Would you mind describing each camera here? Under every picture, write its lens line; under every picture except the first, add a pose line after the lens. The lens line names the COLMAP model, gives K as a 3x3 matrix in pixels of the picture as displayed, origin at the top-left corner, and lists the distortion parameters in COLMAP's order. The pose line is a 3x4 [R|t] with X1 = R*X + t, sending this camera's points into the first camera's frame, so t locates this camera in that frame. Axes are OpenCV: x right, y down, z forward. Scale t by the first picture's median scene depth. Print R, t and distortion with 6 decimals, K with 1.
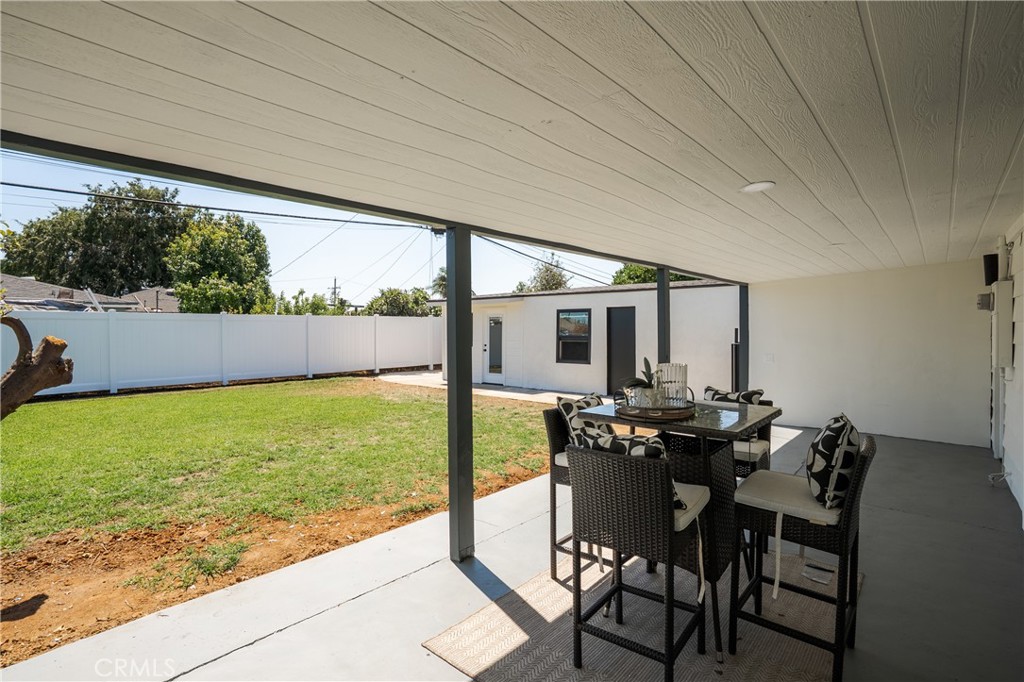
lens RADIAL K [[515.1, 0, 511.7], [0, 515.1, 324.2], [0, 0, 1]] dist [-0.003681, -0.000300]
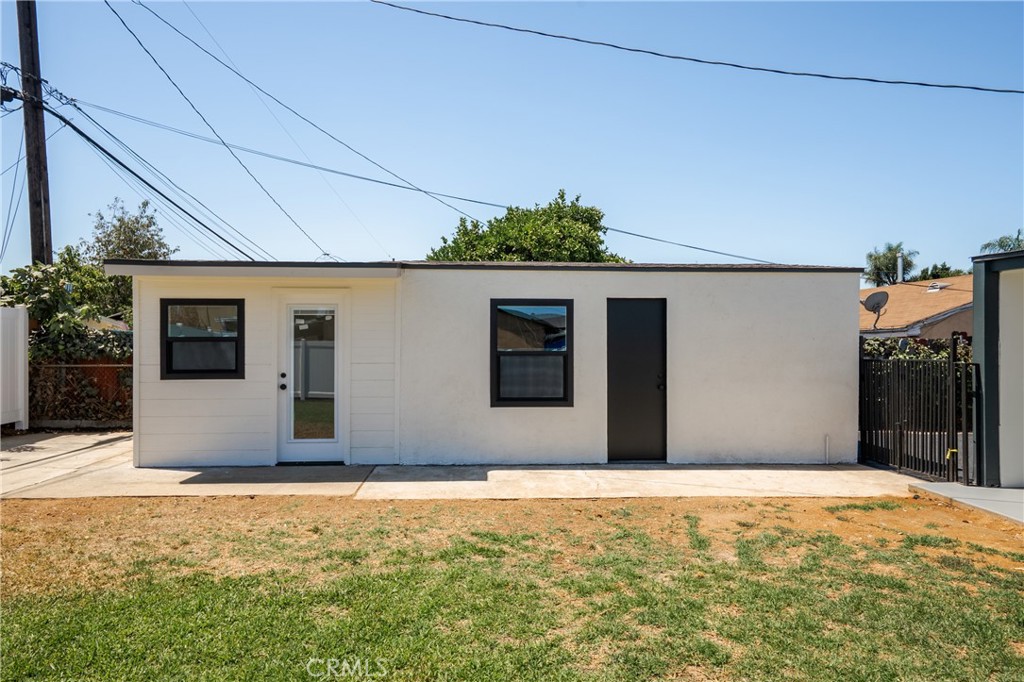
lens RADIAL K [[656.0, 0, 497.2], [0, 656.0, 344.7], [0, 0, 1]] dist [0.006668, 0.009944]
pose [[0.711547, 0.001375, 0.702637, -0.197271], [-0.011456, 0.999888, 0.009645, 0.005432], [-0.702545, -0.014912, 0.711483, 0.316063]]
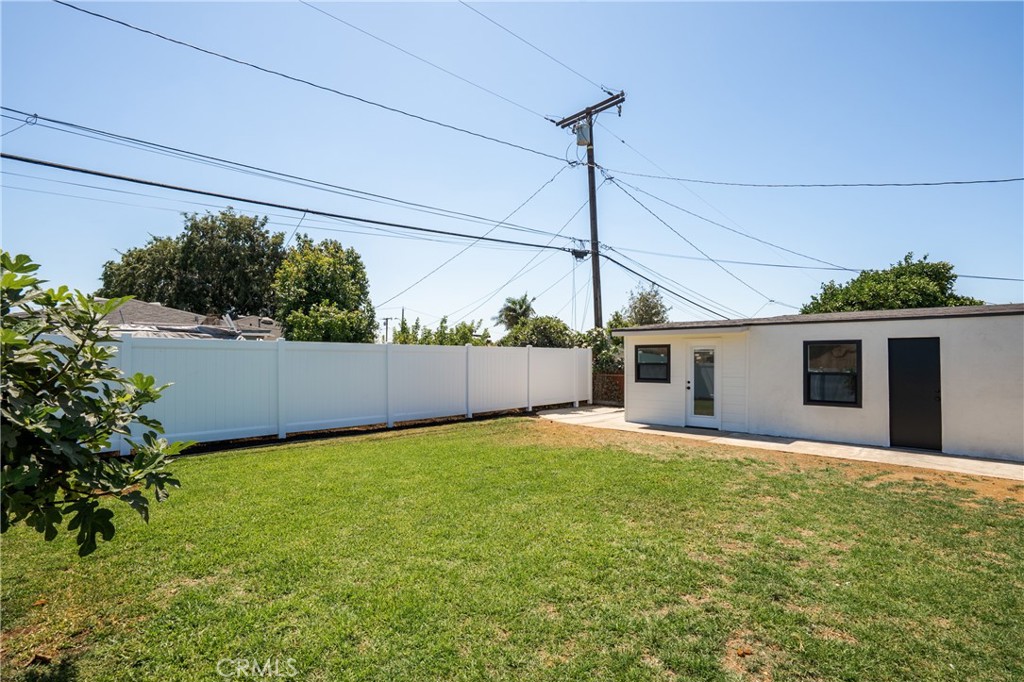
lens RADIAL K [[488.6, 0, 517.3], [0, 488.6, 348.0], [0, 0, 1]] dist [-0.038701, 0.000969]
pose [[0.999613, 0.005725, -0.027222, -0.200990], [-0.006077, 0.999899, -0.012837, -0.002190], [0.027146, 0.012998, 0.999547, 0.122526]]
